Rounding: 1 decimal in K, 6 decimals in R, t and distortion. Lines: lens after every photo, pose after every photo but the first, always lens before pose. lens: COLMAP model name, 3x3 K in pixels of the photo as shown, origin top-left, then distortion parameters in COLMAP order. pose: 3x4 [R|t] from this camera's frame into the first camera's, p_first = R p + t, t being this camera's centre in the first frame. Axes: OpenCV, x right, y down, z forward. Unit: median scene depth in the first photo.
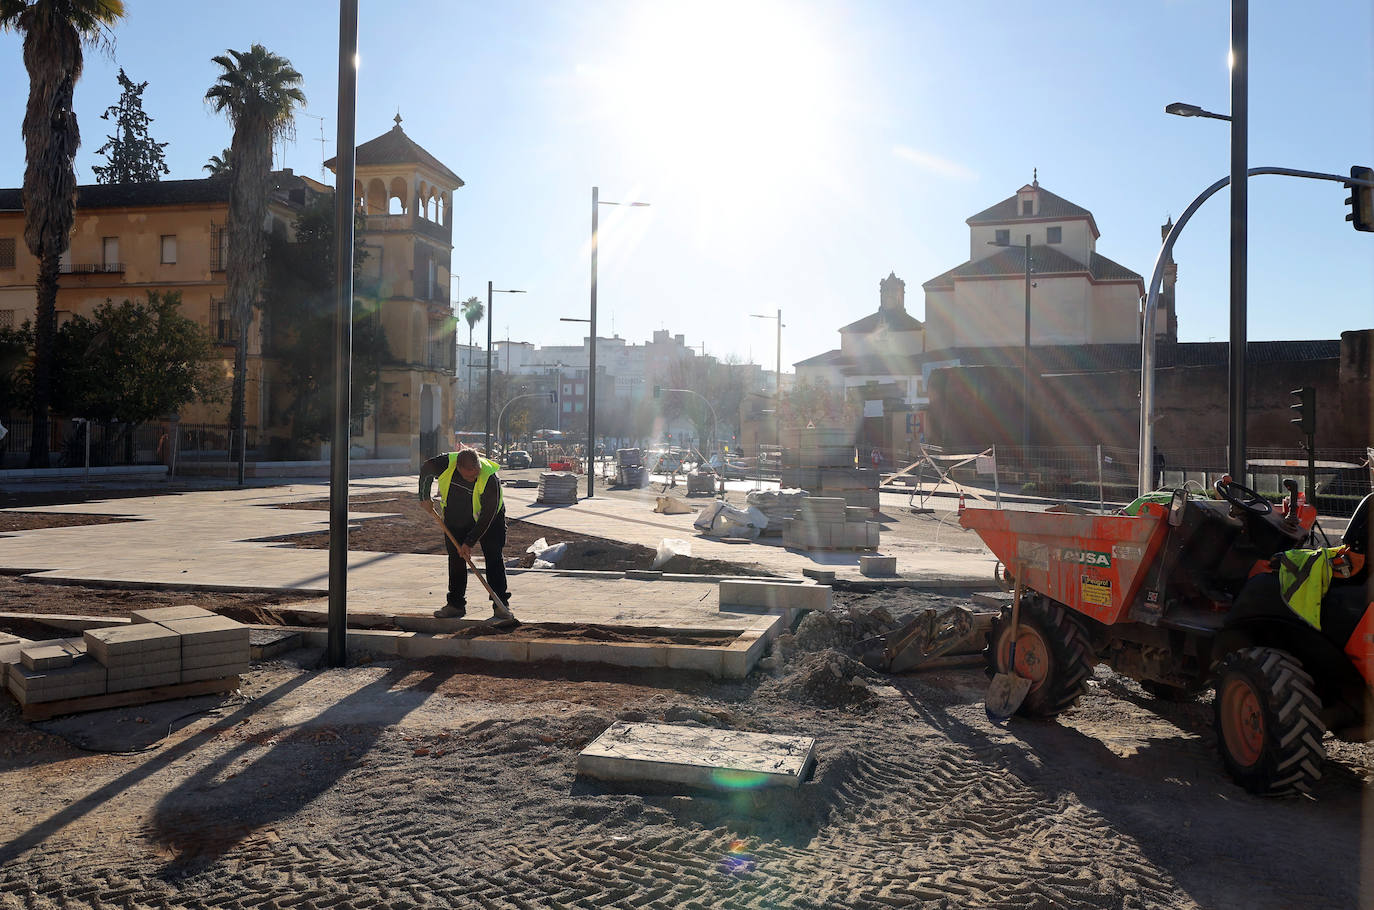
lens RADIAL K [[1120.7, 0, 727.7], [0, 1120.7, 429.2], [0, 0, 1]] dist [-0.015837, 0.005073]
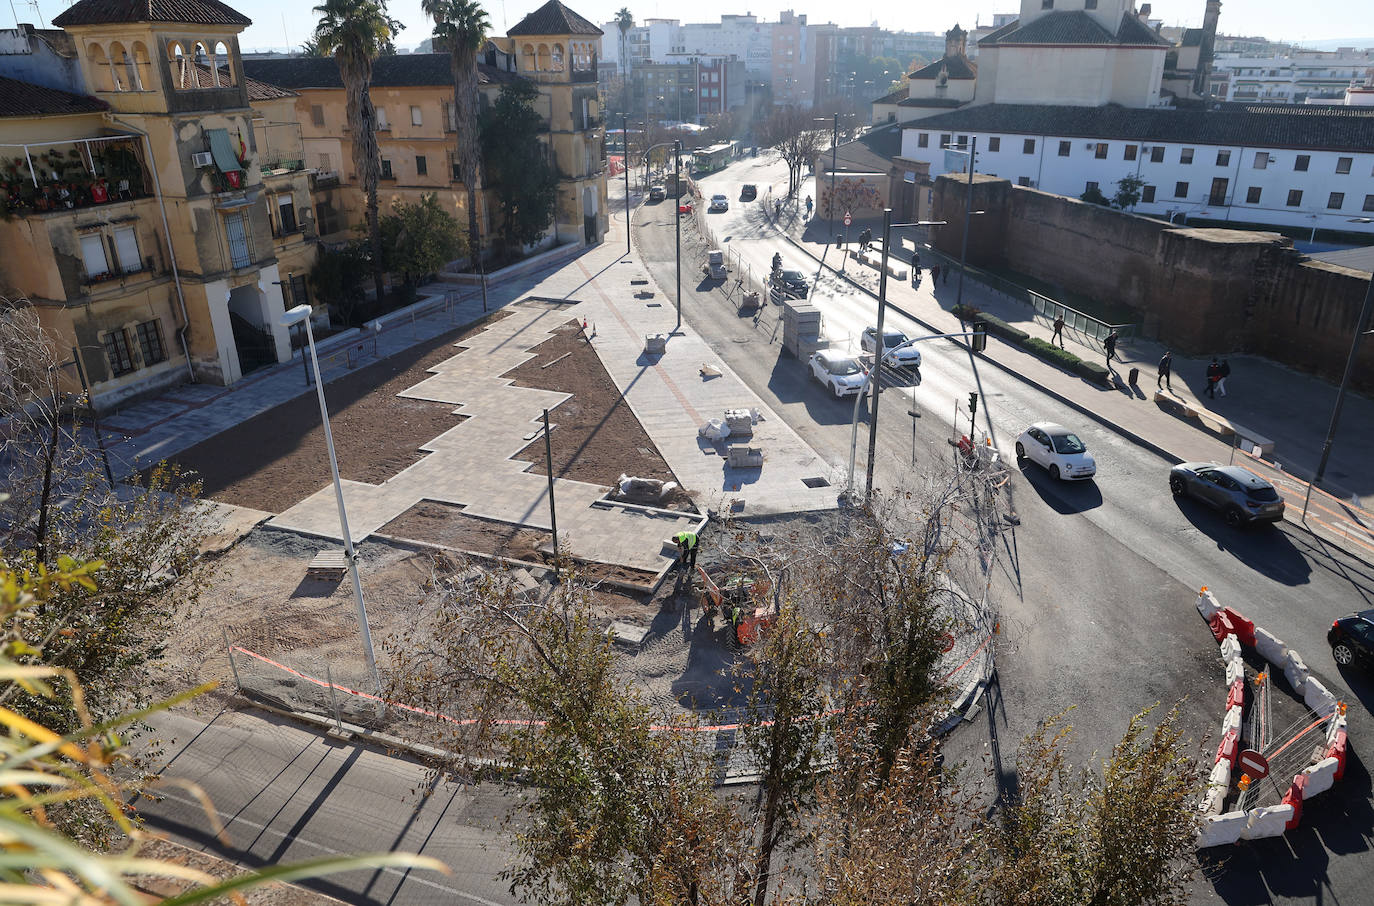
lens RADIAL K [[949.7, 0, 702.9], [0, 949.7, 456.7], [0, 0, 1]] dist [-0.052298, 0.003878]
pose [[0.987180, 0.047620, -0.152344, 0.064122], [0.017601, 0.916159, 0.400428, -0.149478], [0.158640, -0.397976, 0.903575, -0.174825]]
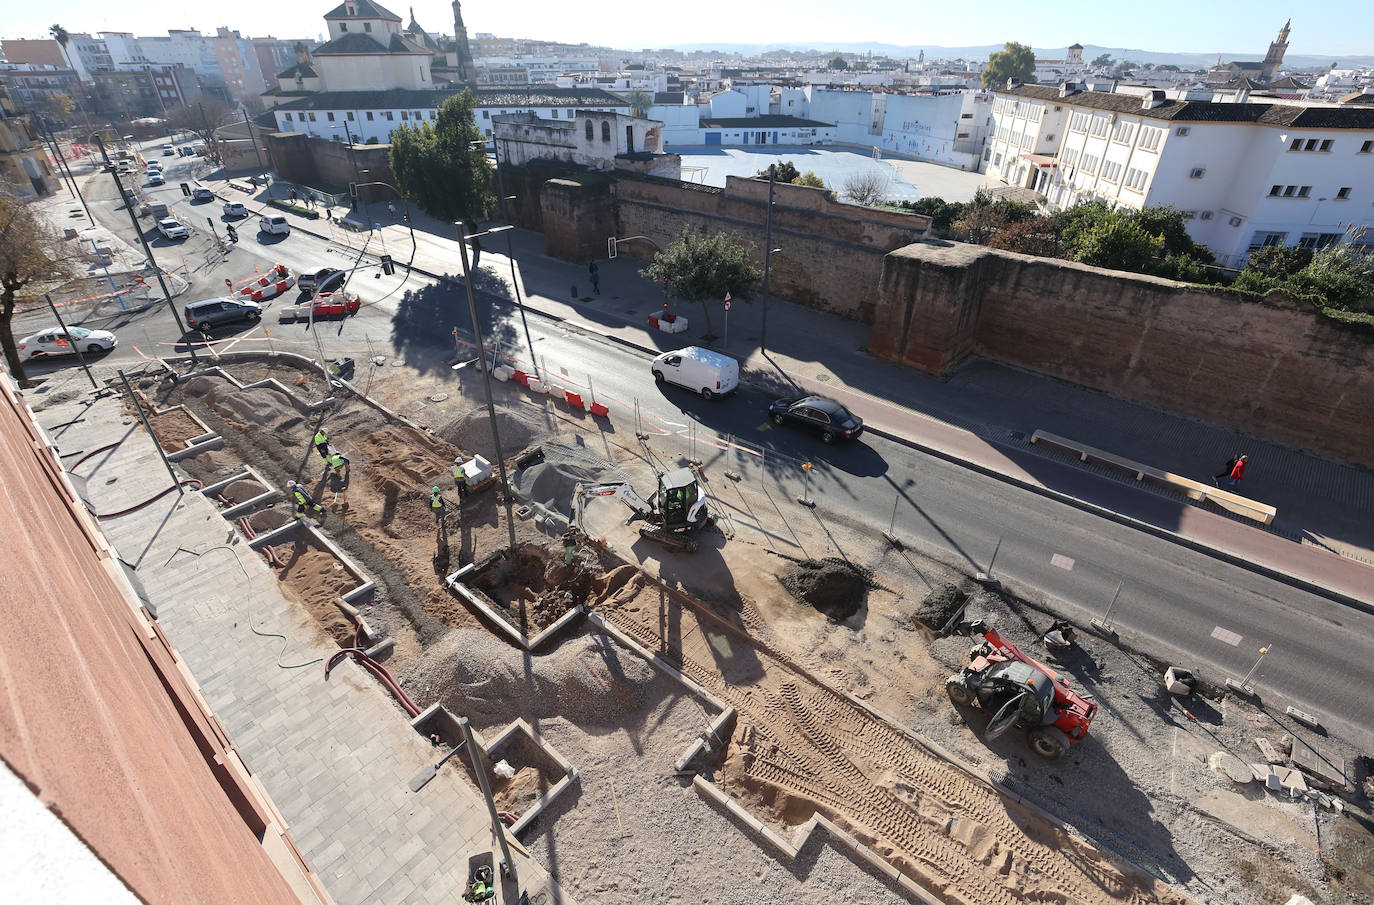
lens RADIAL K [[634.4, 0, 687.0], [0, 634.4, 452.5], [0, 0, 1]] dist [-0.046883, 0.015487]
pose [[0.913766, -0.225863, 0.337665, 0.299868], [0.004457, 0.836718, 0.547616, -0.154269], [-0.406216, -0.498888, 0.765571, -0.594520]]
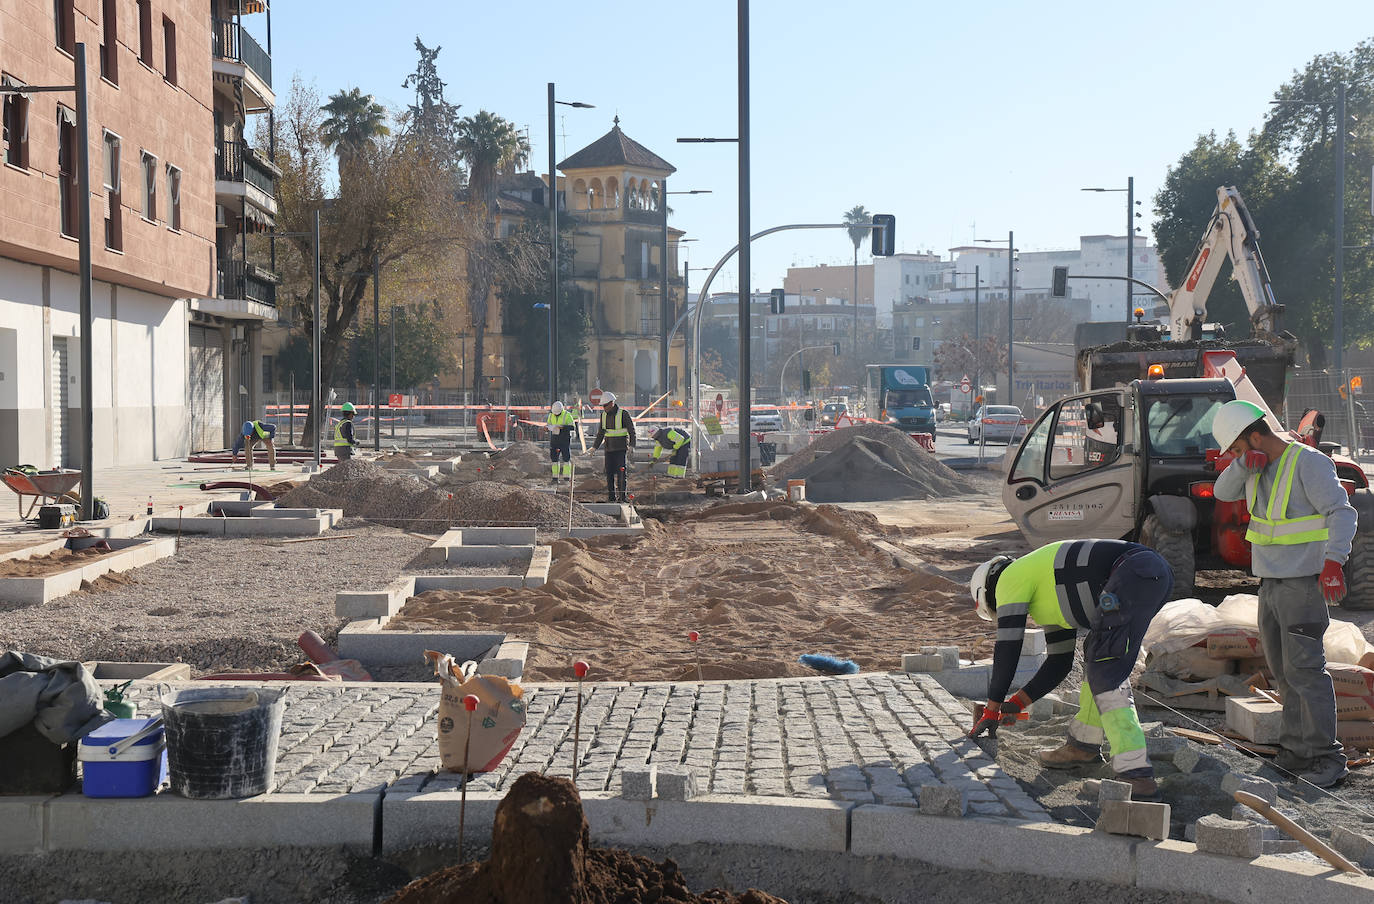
lens RADIAL K [[2160.6, 0, 687.0], [0, 2160.6, 452.0], [0, 0, 1]] dist [0.188706, 0.114313]
pose [[0.917147, -0.003190, -0.398535, 0.475531], [0.017609, 0.999316, 0.032525, -0.004354], [0.398159, -0.036848, 0.916576, -0.744019]]
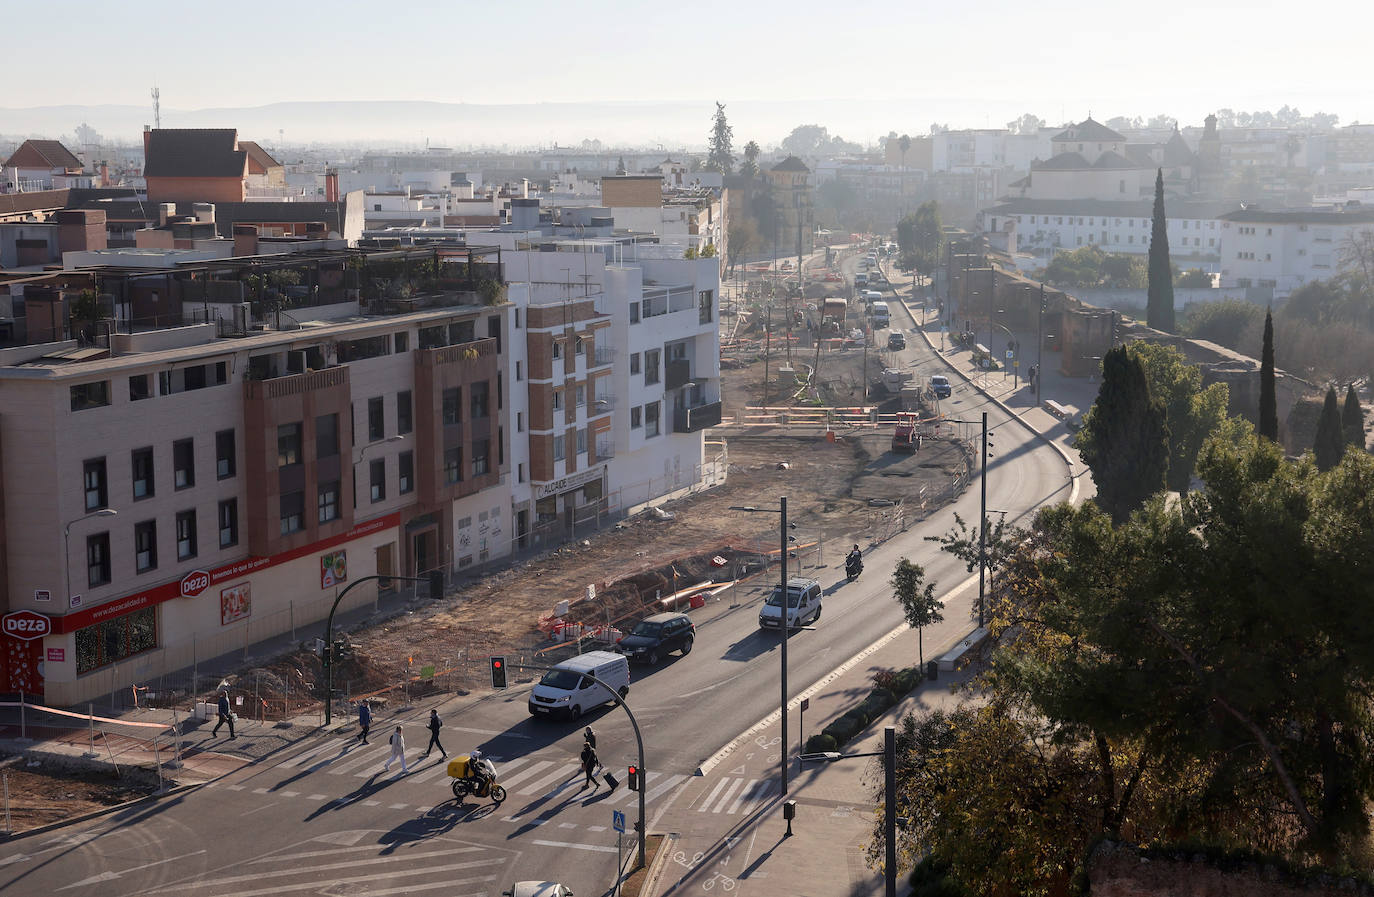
lens RADIAL K [[2031.5, 0, 704.8], [0, 2031.5, 443.6], [0, 0, 1]] dist [0.205520, 0.053637]
pose [[0.882616, 0.055543, -0.466801, 1.794600], [0.019028, 0.987961, 0.153531, -0.262670], [0.469709, -0.144391, 0.870933, -3.459831]]
